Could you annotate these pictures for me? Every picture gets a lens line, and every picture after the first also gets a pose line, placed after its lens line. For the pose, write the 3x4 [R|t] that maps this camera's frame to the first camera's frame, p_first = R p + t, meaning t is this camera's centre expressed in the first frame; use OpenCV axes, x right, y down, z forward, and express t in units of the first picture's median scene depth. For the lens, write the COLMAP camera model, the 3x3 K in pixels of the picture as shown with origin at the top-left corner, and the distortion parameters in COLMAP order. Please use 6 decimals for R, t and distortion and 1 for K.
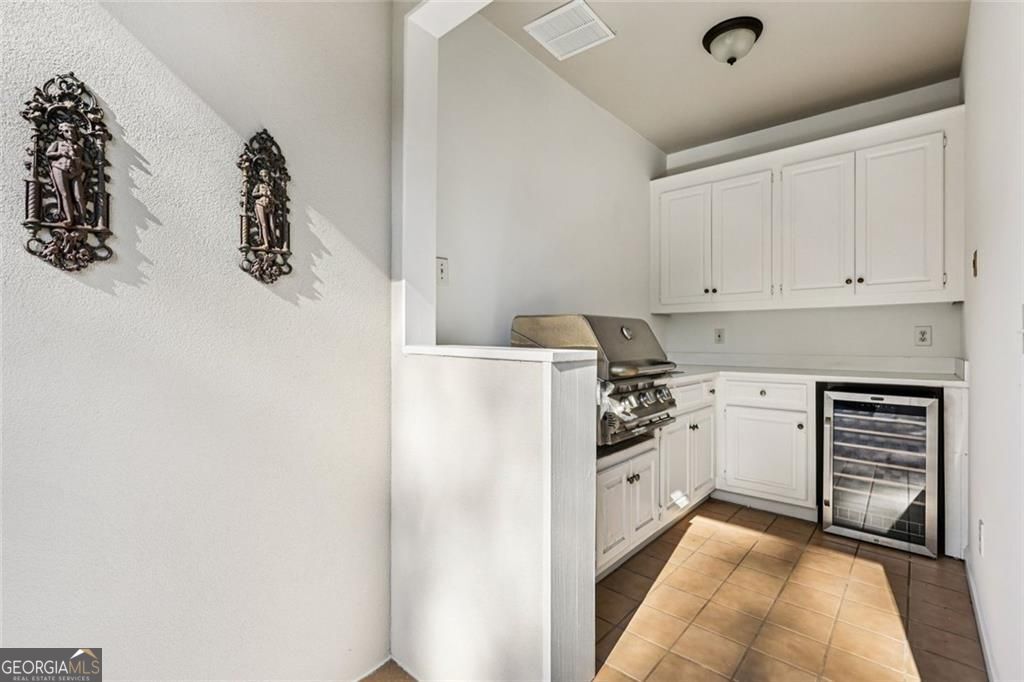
lens RADIAL K [[448.7, 0, 516.5], [0, 448.7, 339.9], [0, 0, 1]] dist [-0.000148, 0.000226]
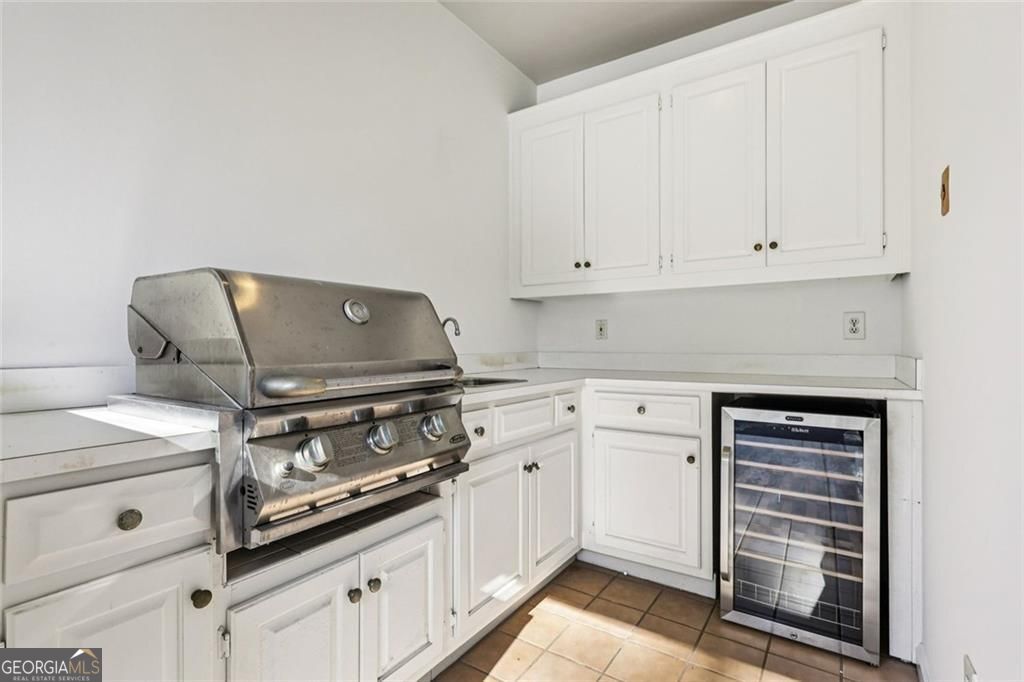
lens RADIAL K [[478.2, 0, 506.7], [0, 478.2, 343.1], [0, 0, 1]] dist [0.000340, 0.000088]
pose [[0.992270, -0.004816, 0.124003, 0.285326], [0.004499, 0.999986, 0.002834, 0.016394], [-0.124015, -0.002254, 0.992278, 0.340676]]
